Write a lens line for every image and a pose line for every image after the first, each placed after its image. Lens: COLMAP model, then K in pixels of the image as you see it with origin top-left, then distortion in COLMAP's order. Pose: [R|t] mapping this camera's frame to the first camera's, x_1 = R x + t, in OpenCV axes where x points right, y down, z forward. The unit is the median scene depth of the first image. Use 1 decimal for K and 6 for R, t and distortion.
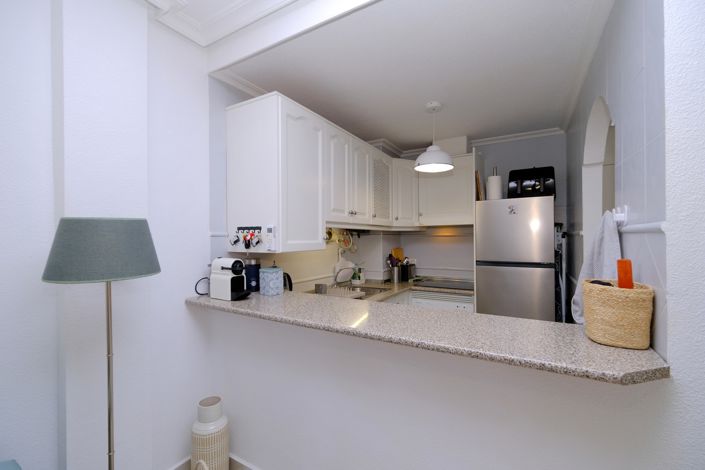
lens RADIAL K [[306.5, 0, 349.8], [0, 306.5, 235.1], [0, 0, 1]] dist [0.000828, 0.000112]
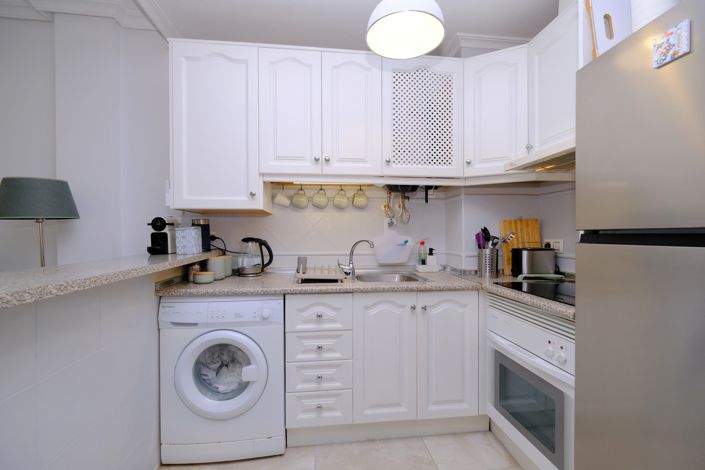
lens RADIAL K [[306.5, 0, 349.8], [0, 306.5, 235.1], [0, 0, 1]] dist [0.000828, 0.000112]
pose [[0.588666, 0.005333, -0.808359, 0.682468], [0.006541, 0.999914, 0.011360, 0.104771], [0.808350, -0.011975, 0.588581, 0.696695]]
